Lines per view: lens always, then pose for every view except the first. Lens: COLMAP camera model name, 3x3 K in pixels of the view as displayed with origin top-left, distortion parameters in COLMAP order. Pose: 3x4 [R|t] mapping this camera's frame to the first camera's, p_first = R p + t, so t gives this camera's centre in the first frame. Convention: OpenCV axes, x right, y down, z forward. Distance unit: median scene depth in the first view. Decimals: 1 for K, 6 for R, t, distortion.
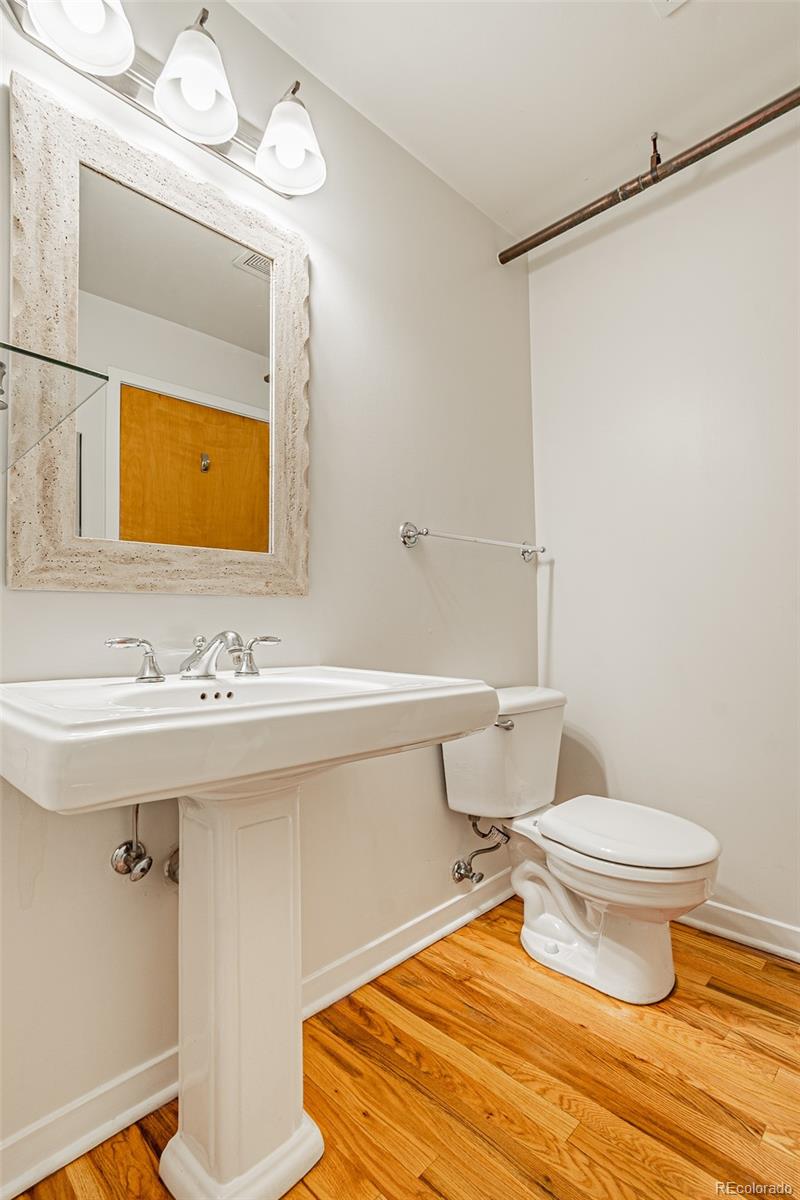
lens RADIAL K [[583.0, 0, 400.0], [0, 583.0, 600.0], [0, 0, 1]] dist [-0.040933, 0.021465]
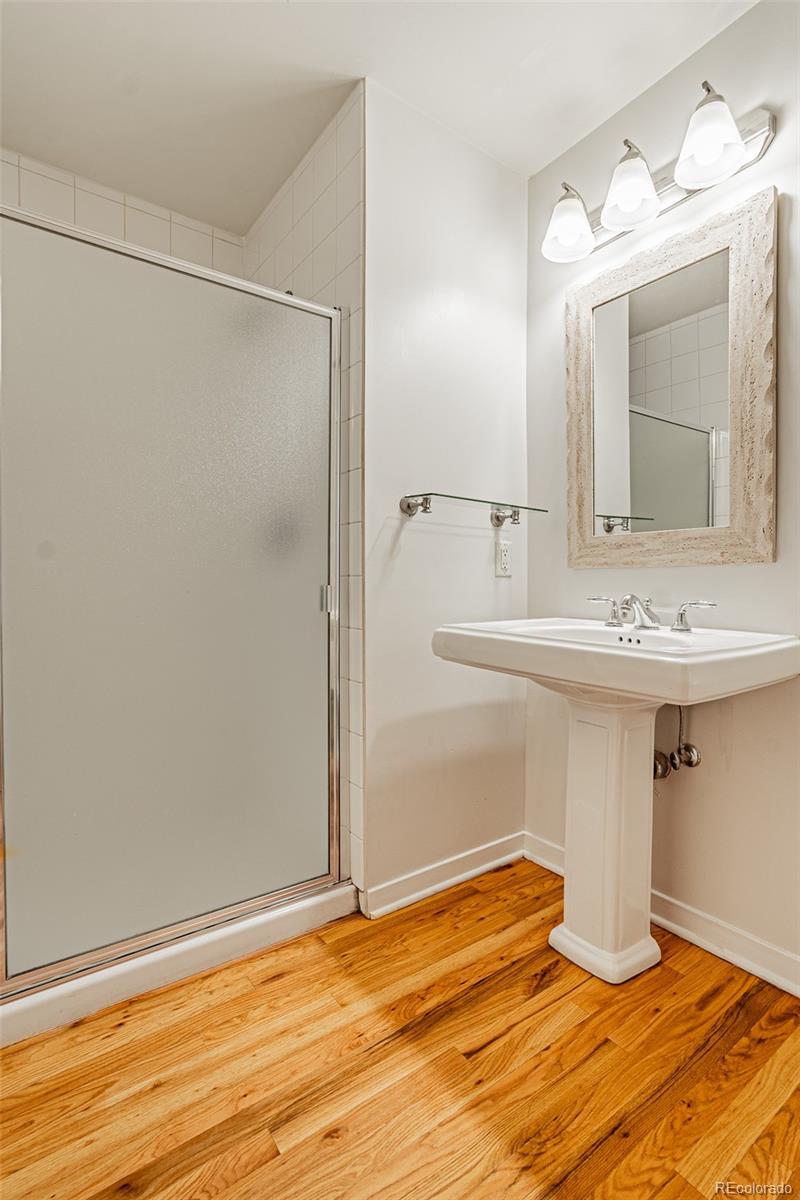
lens RADIAL K [[573.1, 0, 404.9], [0, 573.1, 585.6], [0, 0, 1]] dist [-0.040203, 0.024172]
pose [[-0.165075, 0.012397, -0.986203, 1.122055], [0.035226, 0.999357, 0.006666, 0.004399], [0.985652, -0.033639, -0.165406, 0.692395]]
